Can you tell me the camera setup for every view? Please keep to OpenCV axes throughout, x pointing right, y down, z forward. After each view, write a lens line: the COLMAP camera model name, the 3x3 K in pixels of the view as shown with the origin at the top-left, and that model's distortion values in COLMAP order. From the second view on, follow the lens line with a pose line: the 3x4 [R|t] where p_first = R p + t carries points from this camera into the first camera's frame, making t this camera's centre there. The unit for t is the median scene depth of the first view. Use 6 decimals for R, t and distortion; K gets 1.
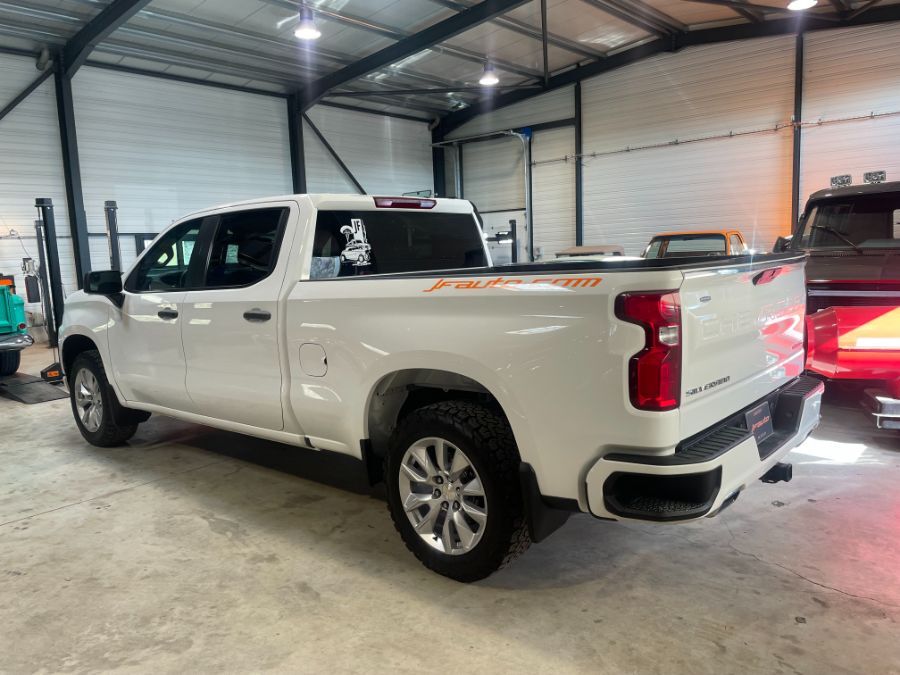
lens RADIAL K [[685.5, 0, 453.2], [0, 685.5, 339.5], [0, 0, 1]] dist [0.068716, -0.083257]
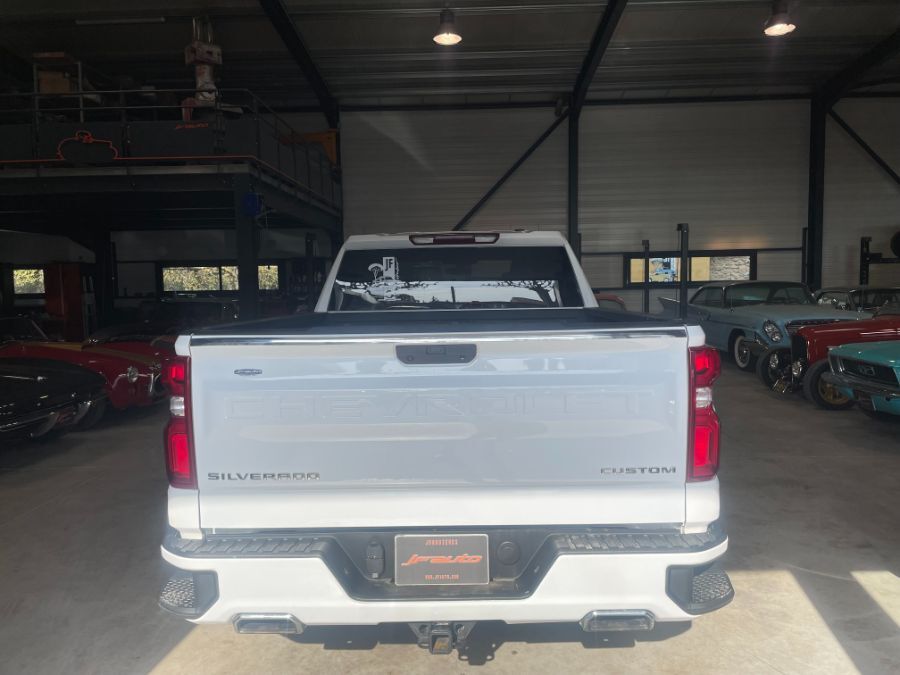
lens RADIAL K [[685.5, 0, 453.6], [0, 685.5, 339.1], [0, 0, 1]] dist [0.068716, -0.083257]
pose [[0.636181, 0.097386, -0.765369, 0.728665], [-0.109332, 0.993370, 0.035520, -0.097681], [0.763754, 0.061082, 0.642610, 0.405168]]
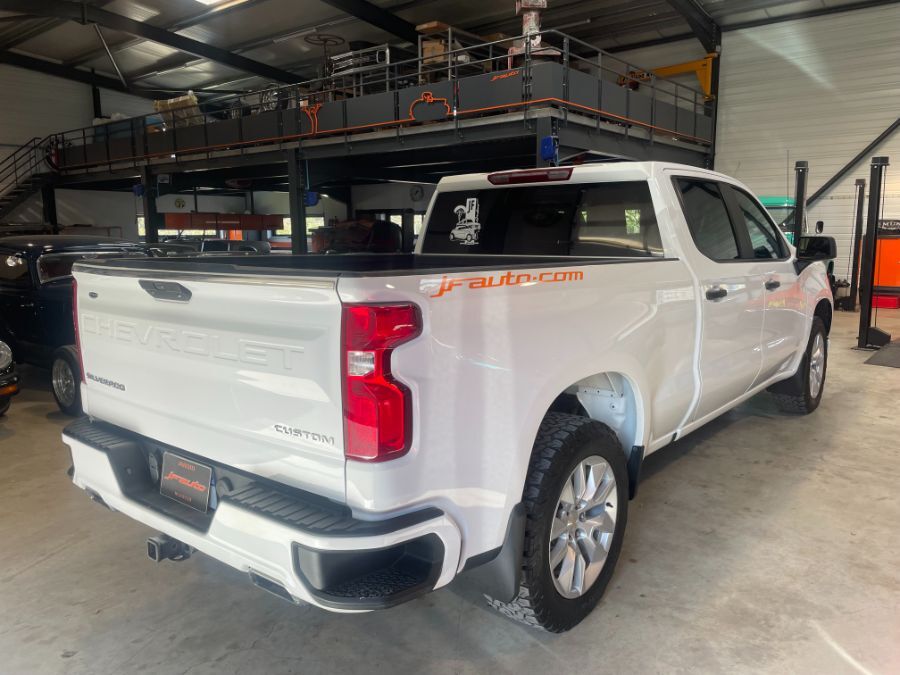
lens RADIAL K [[685.5, 0, 449.8], [0, 685.5, 338.6], [0, 0, 1]] dist [0.068716, -0.083257]
pose [[0.035802, 0.197059, -0.979738, 0.881559], [-0.123305, 0.973746, 0.191348, -0.162225], [0.991723, 0.113956, 0.059160, 0.921824]]
